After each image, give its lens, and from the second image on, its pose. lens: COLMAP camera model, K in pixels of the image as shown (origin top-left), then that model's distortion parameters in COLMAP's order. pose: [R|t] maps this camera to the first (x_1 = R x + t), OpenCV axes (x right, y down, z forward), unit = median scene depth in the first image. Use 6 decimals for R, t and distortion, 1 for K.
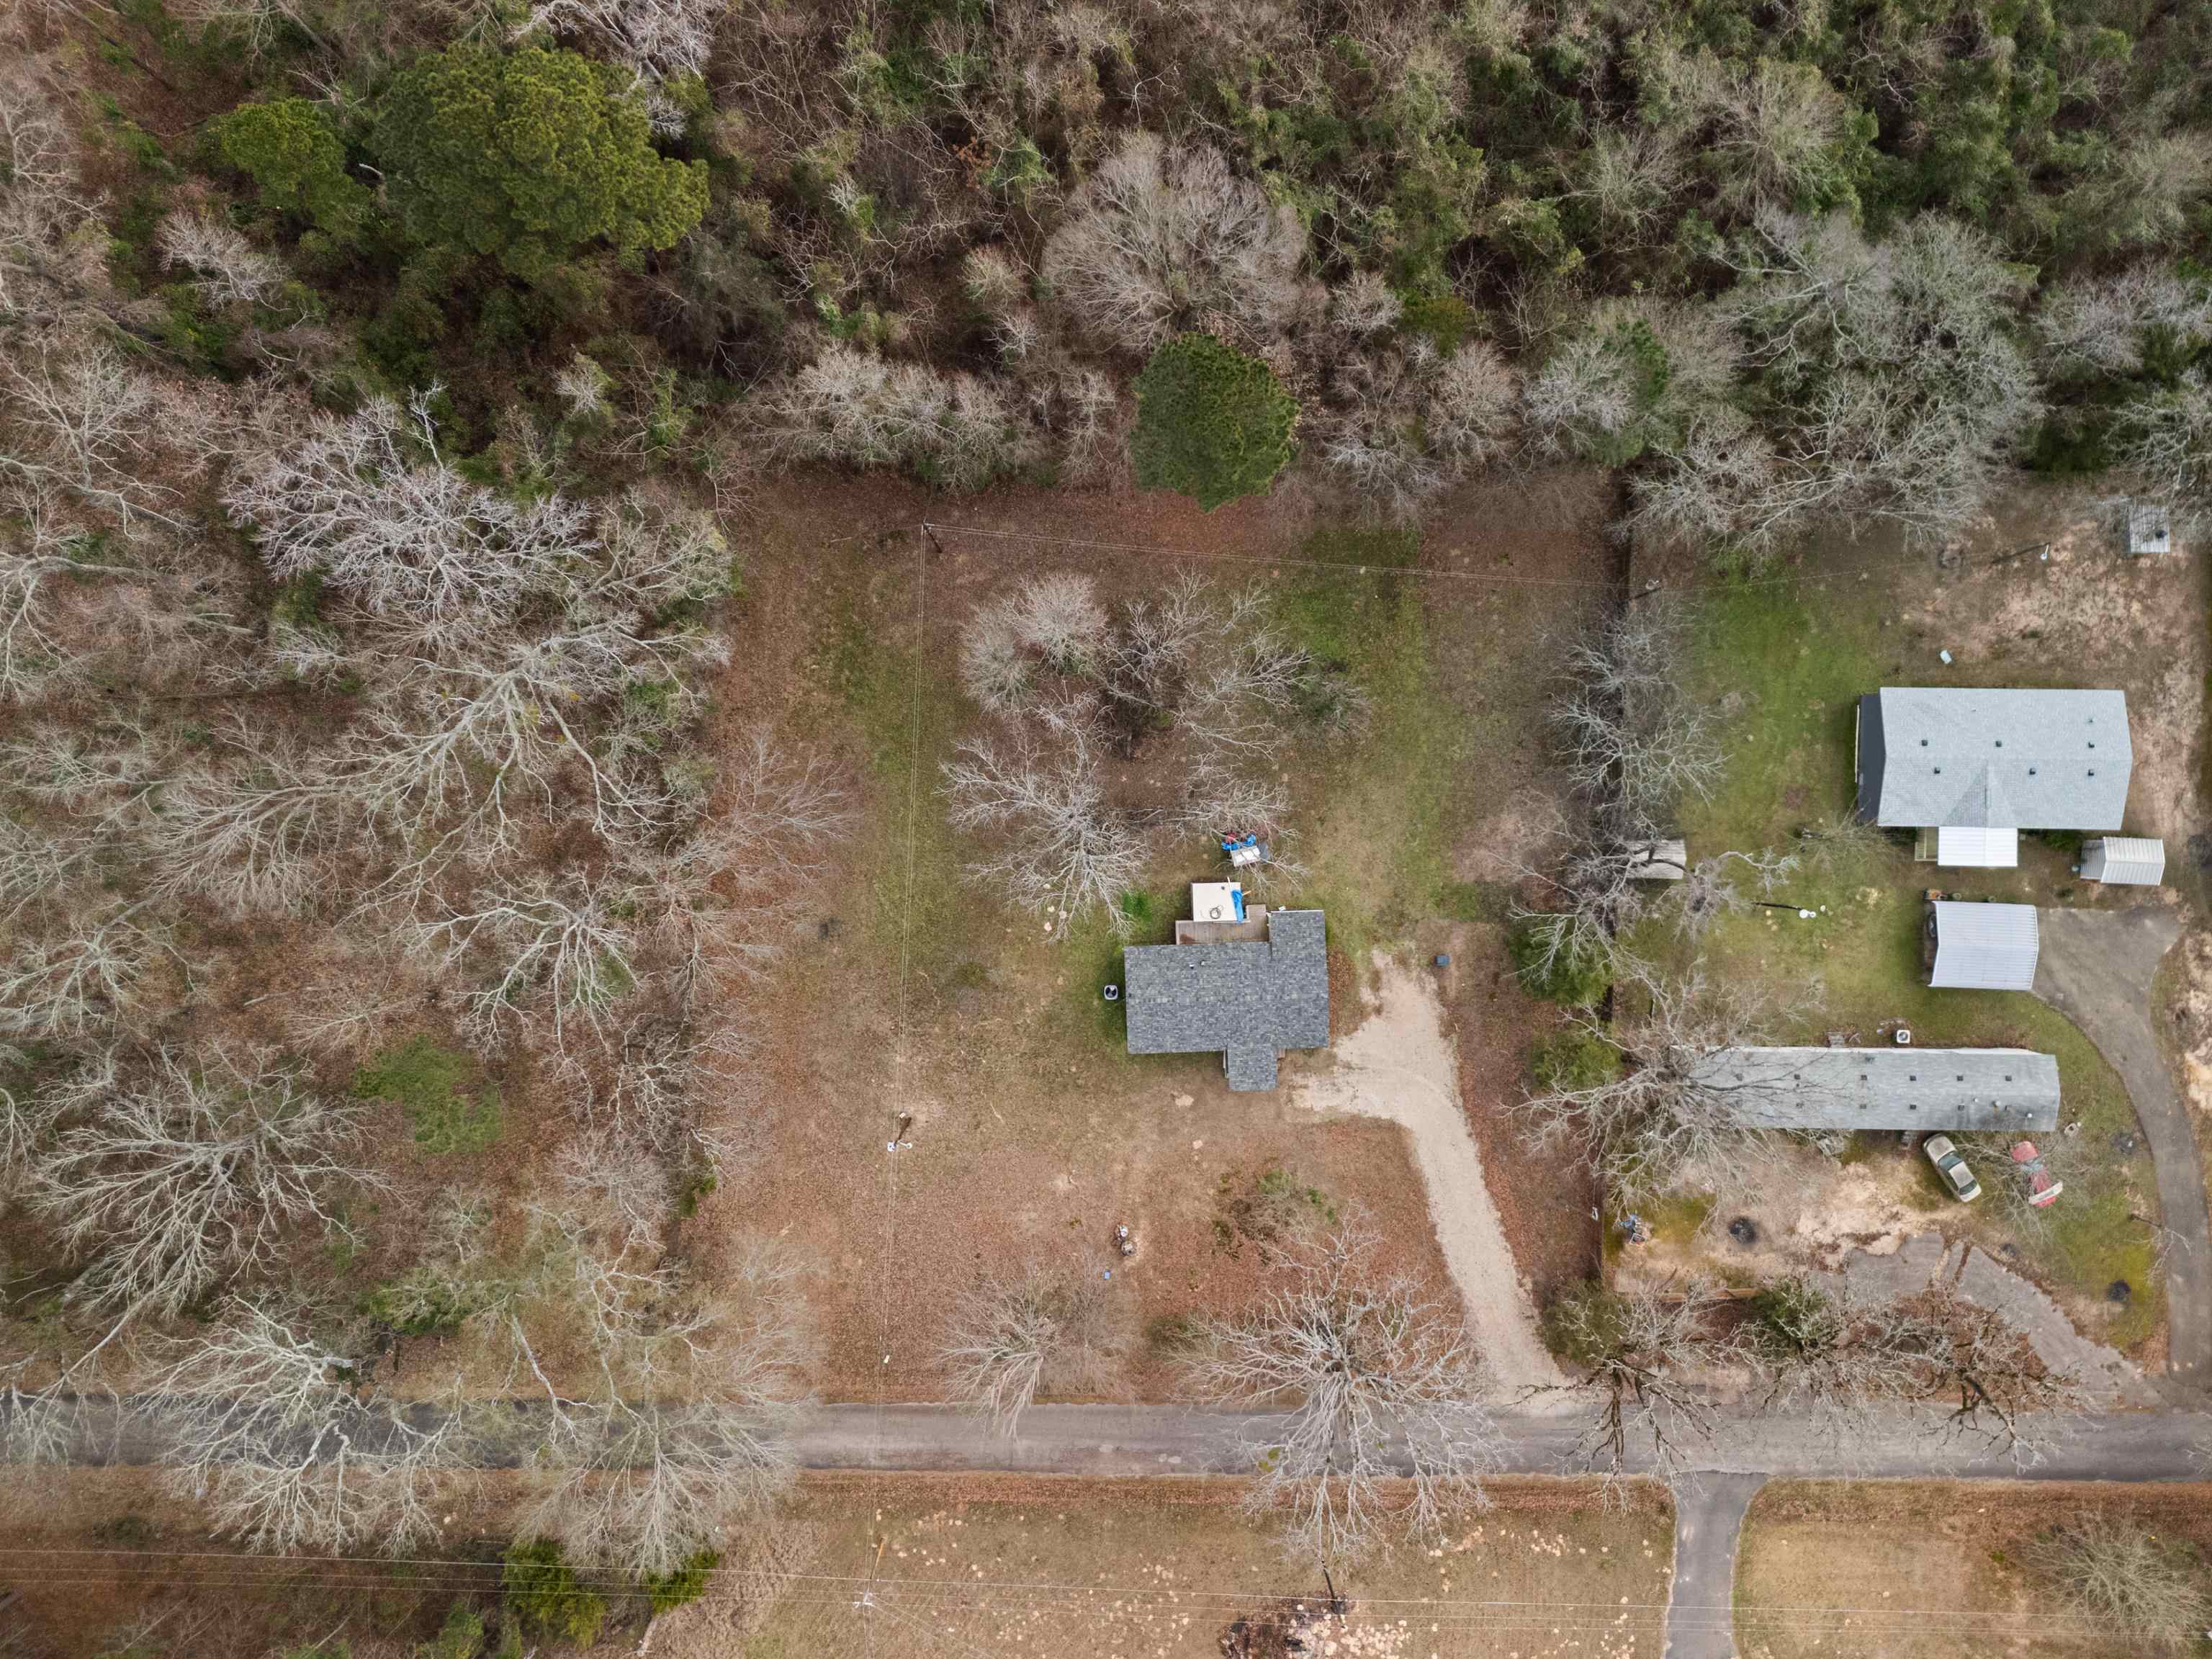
lens RADIAL K [[1620.5, 0, 1106.0], [0, 1620.5, 829.5], [0, 0, 1]] dist [0.089454, -0.114144]
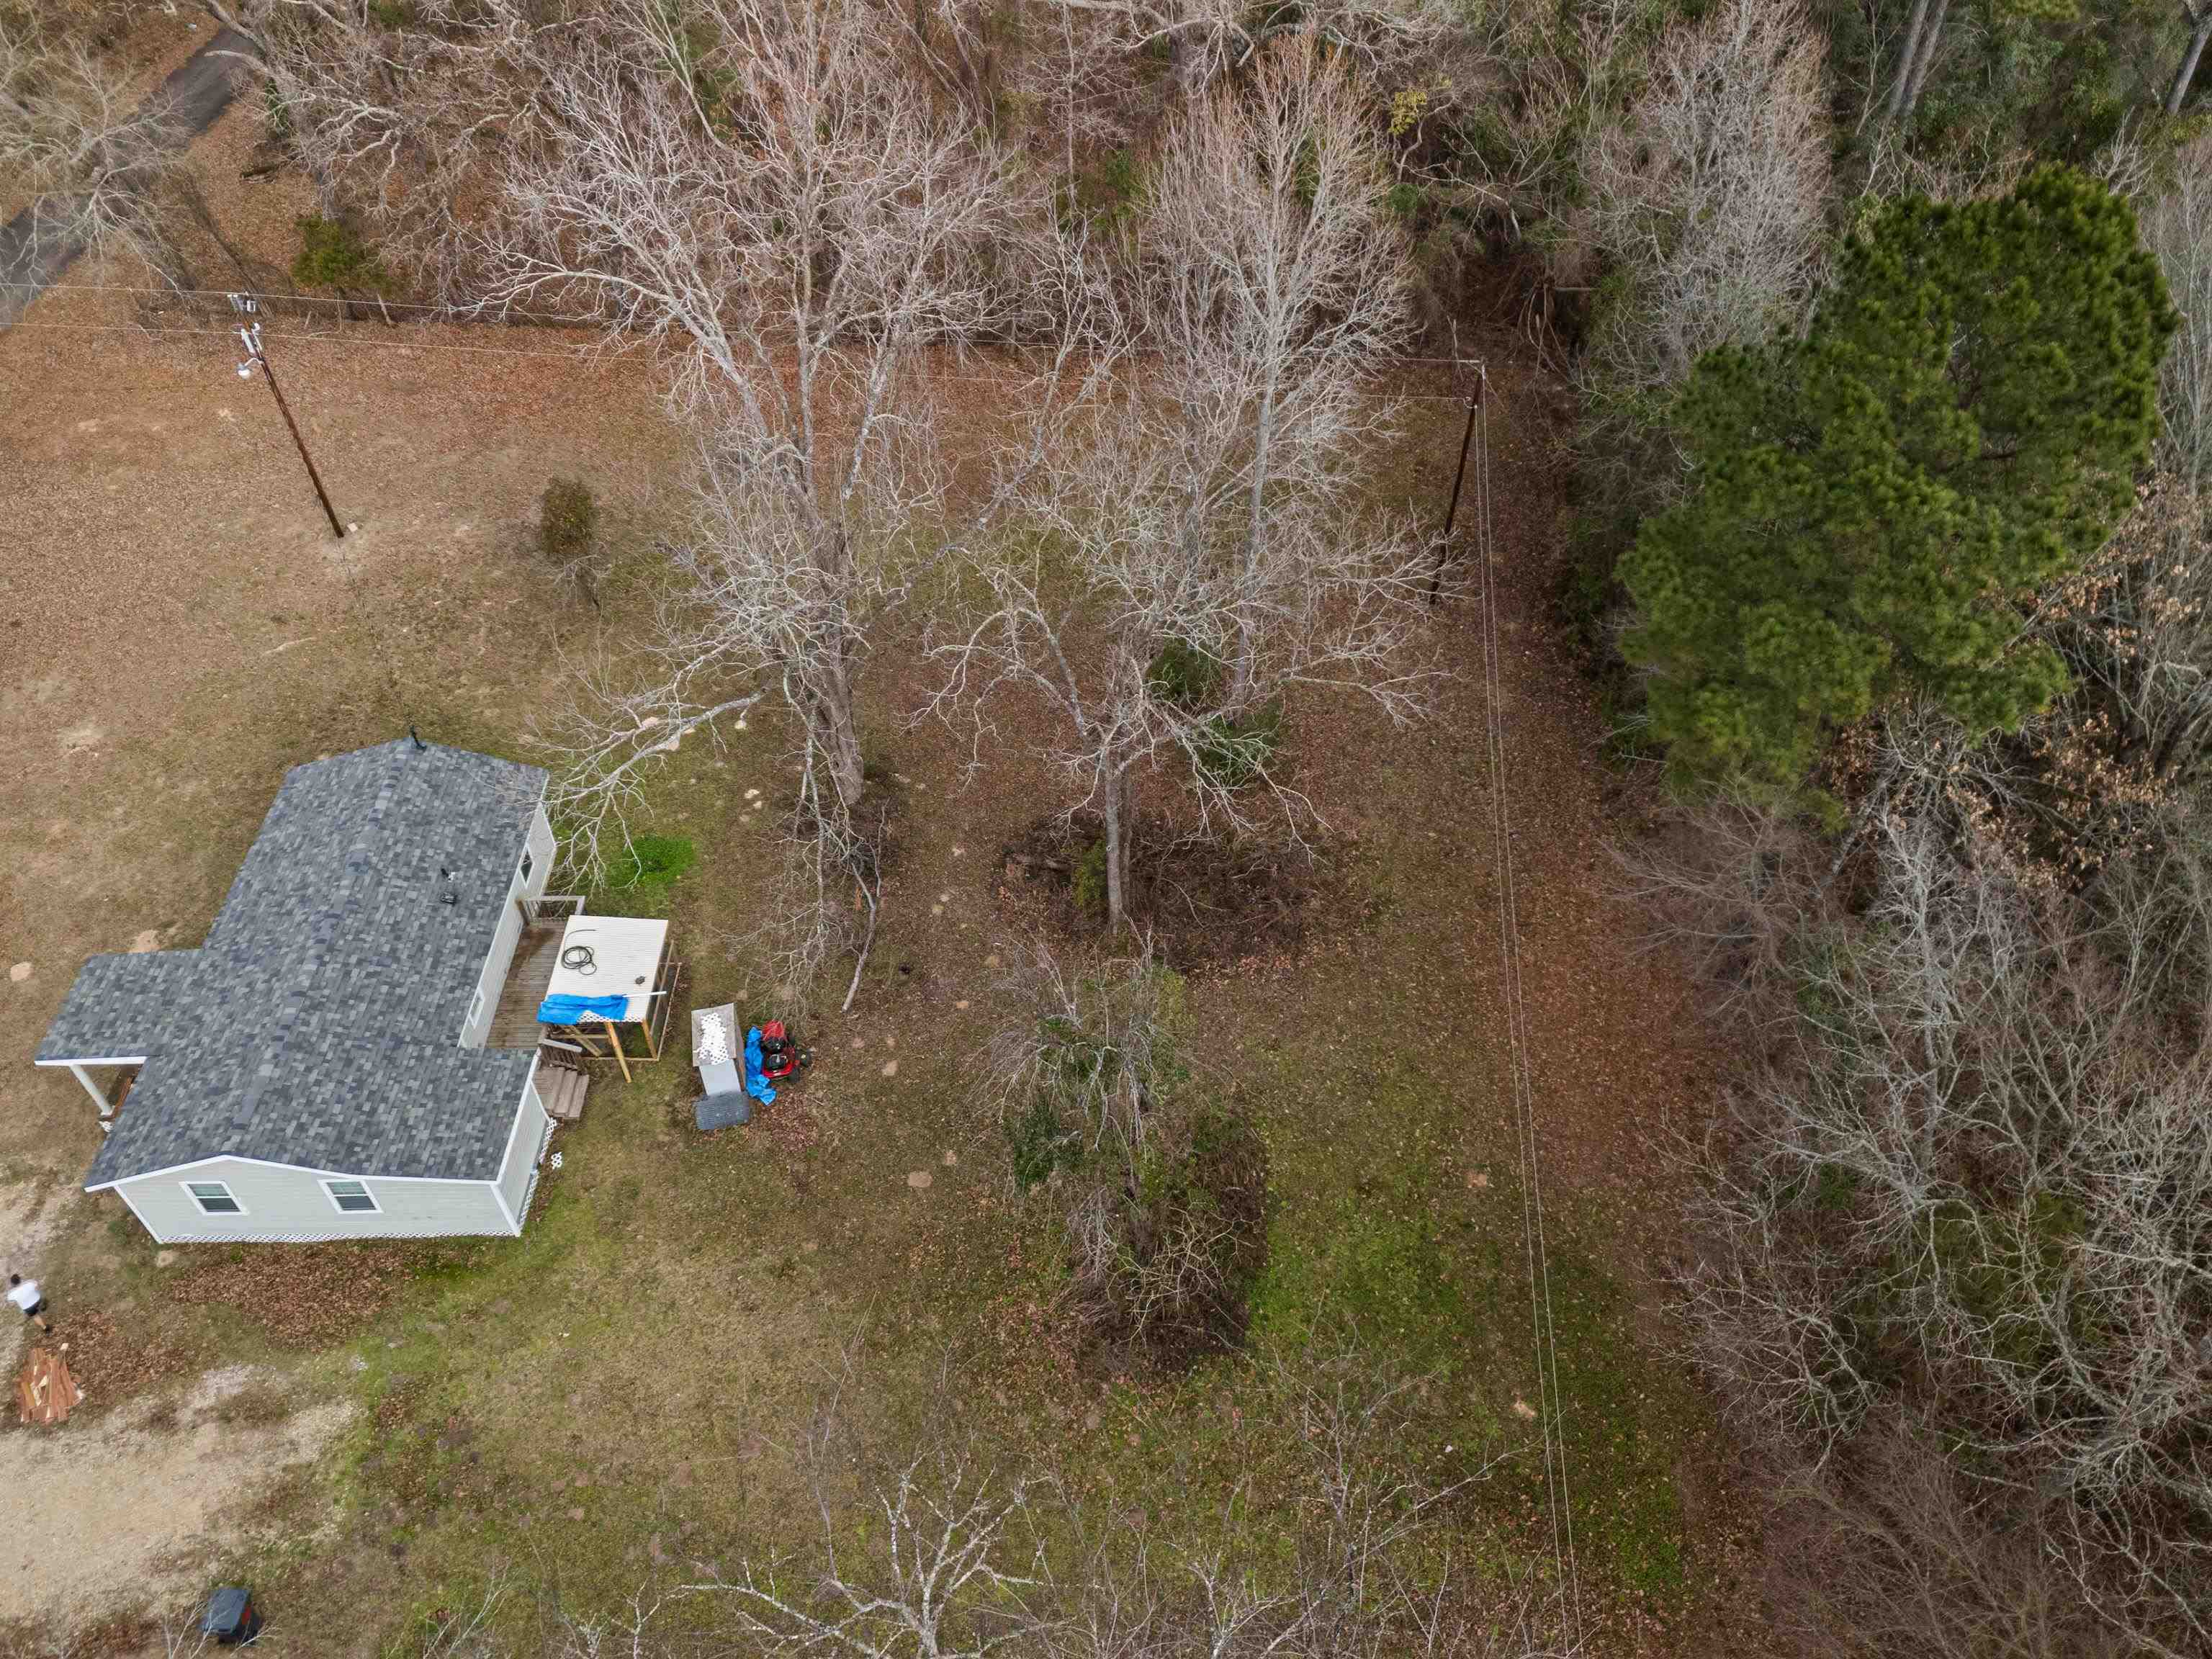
lens RADIAL K [[1620.5, 0, 1106.0], [0, 1620.5, 829.5], [0, 0, 1]] dist [0.089454, -0.114144]
pose [[-0.027255, 0.717040, -0.696498, 0.305972], [-0.999628, -0.018815, 0.019747, -0.079332], [0.001054, 0.696778, 0.717287, 0.686137]]
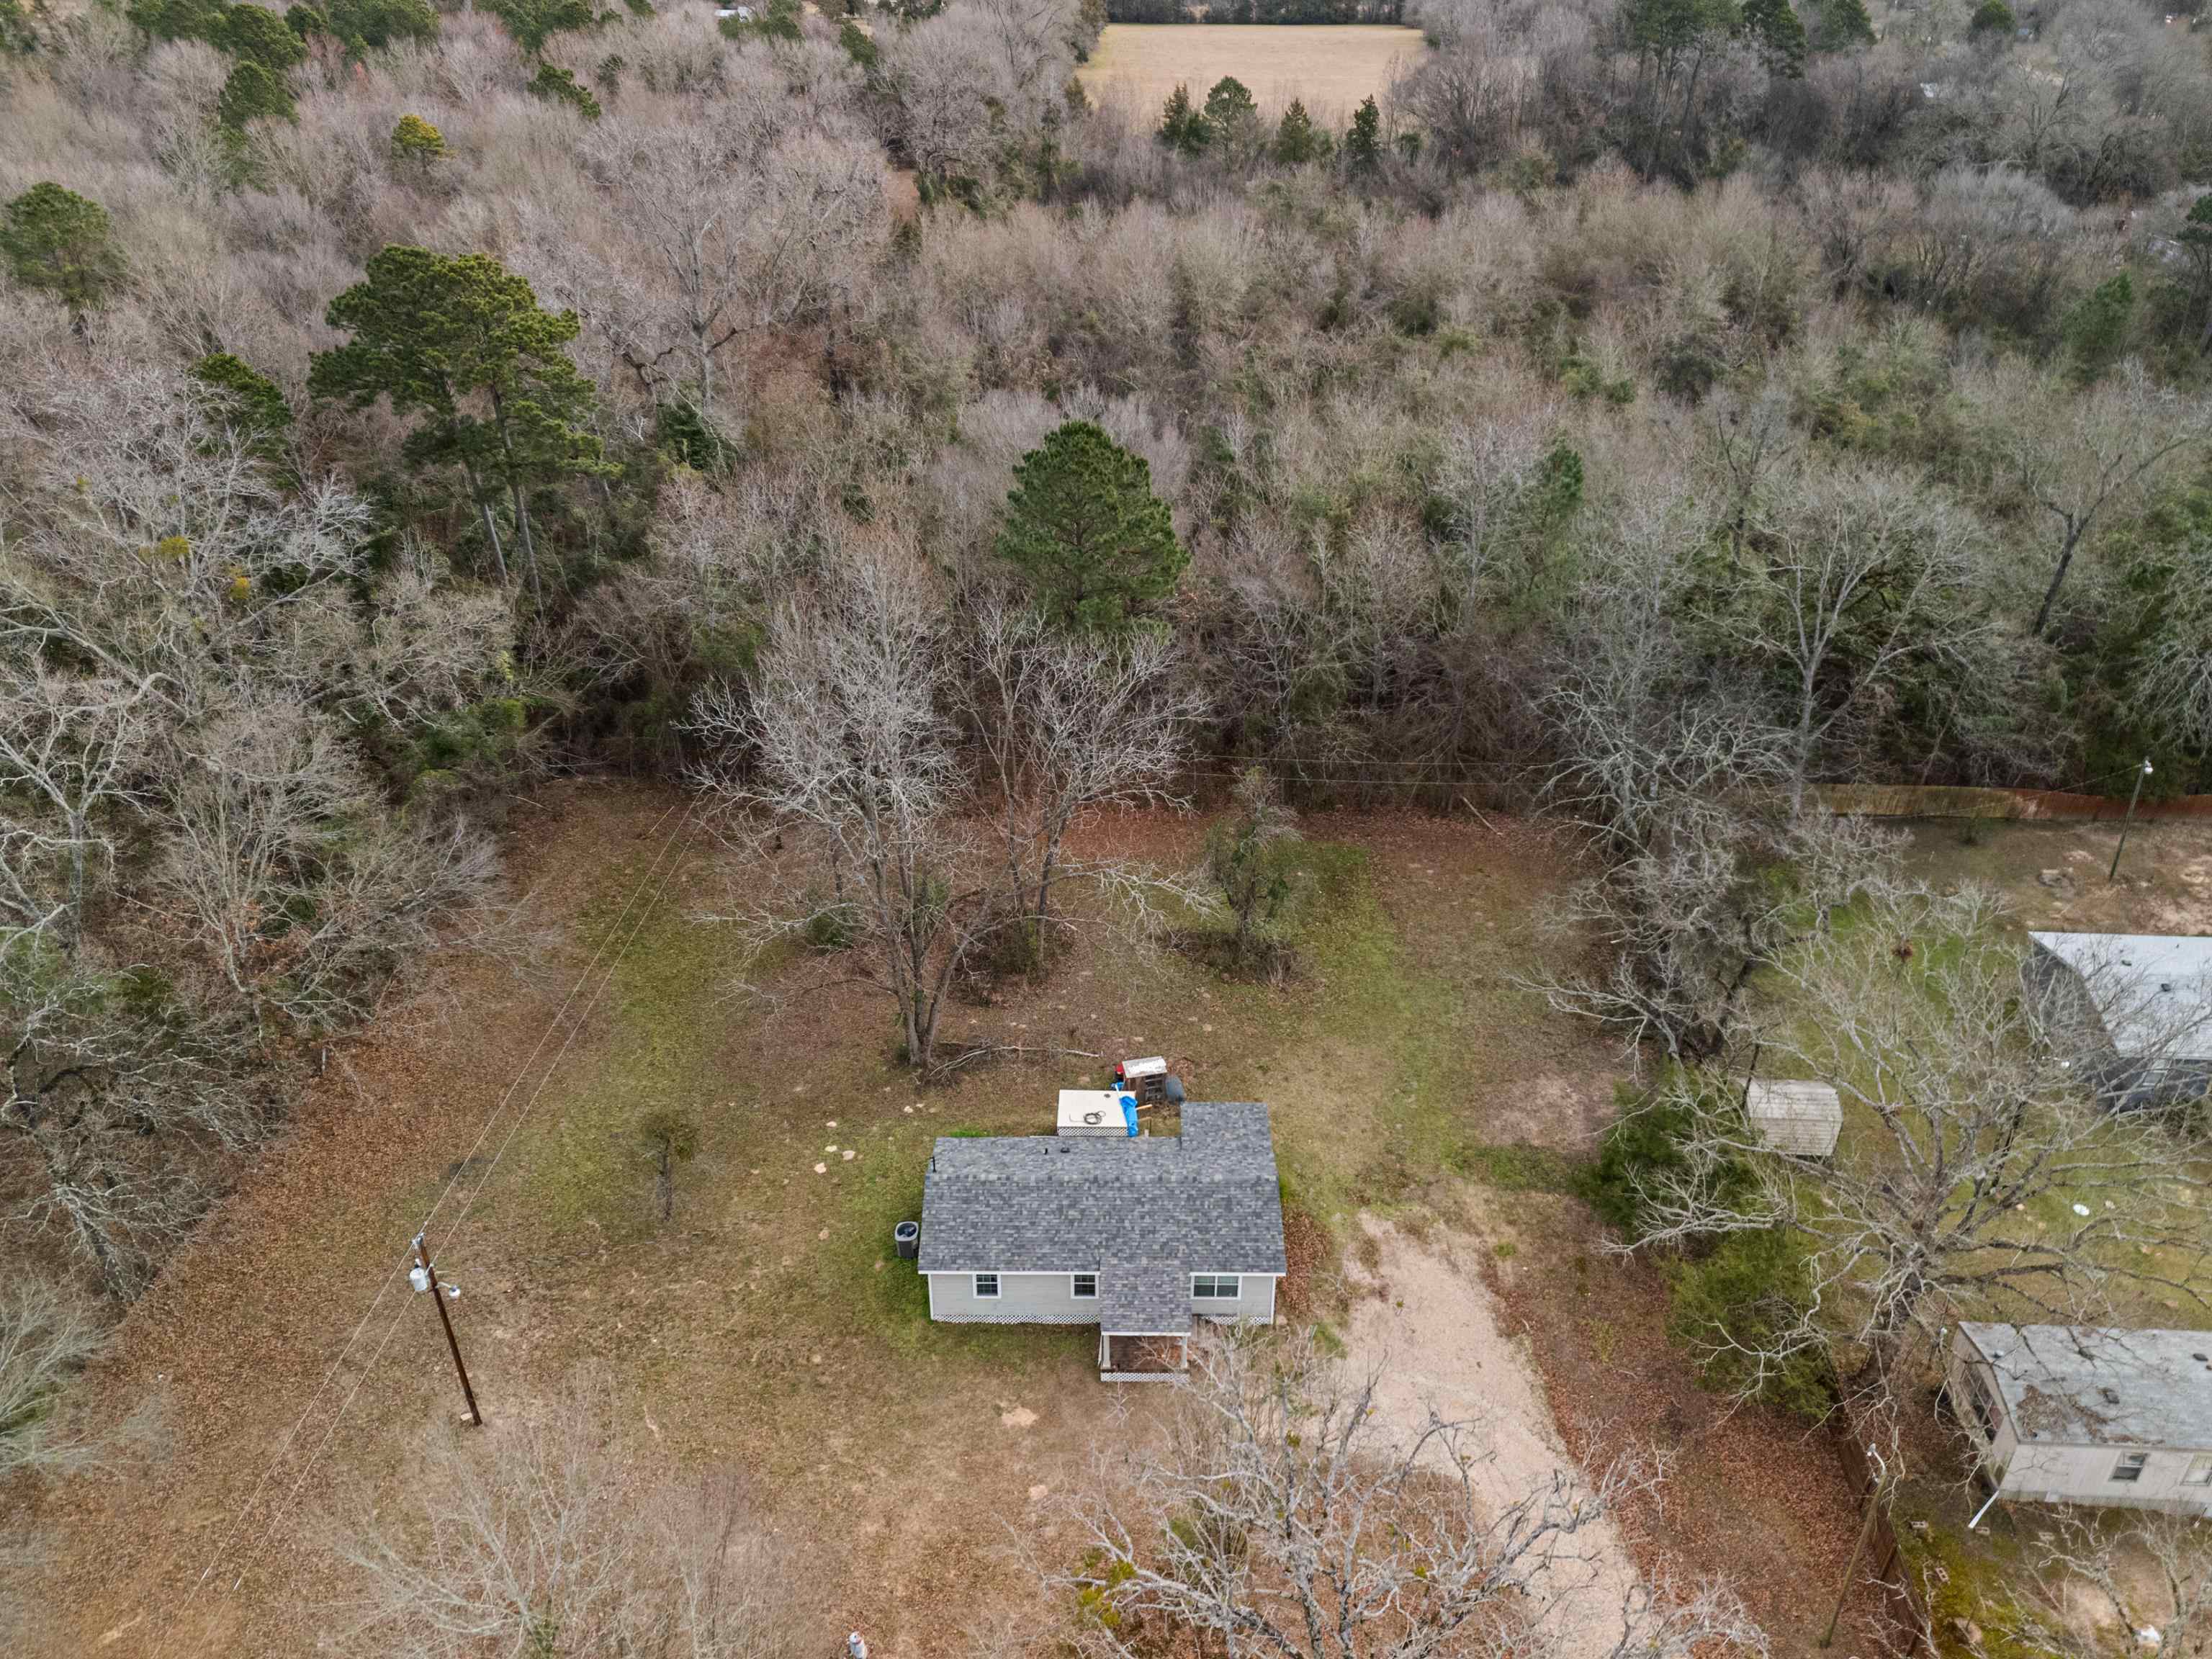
lens RADIAL K [[1620.5, 0, 1106.0], [0, 1620.5, 829.5], [0, 0, 1]] dist [0.089454, -0.114144]
pose [[0.999126, 0.016124, -0.038565, 0.092677], [-0.041316, 0.520902, -0.852616, 0.510863], [0.006341, 0.853464, 0.521113, 0.571154]]
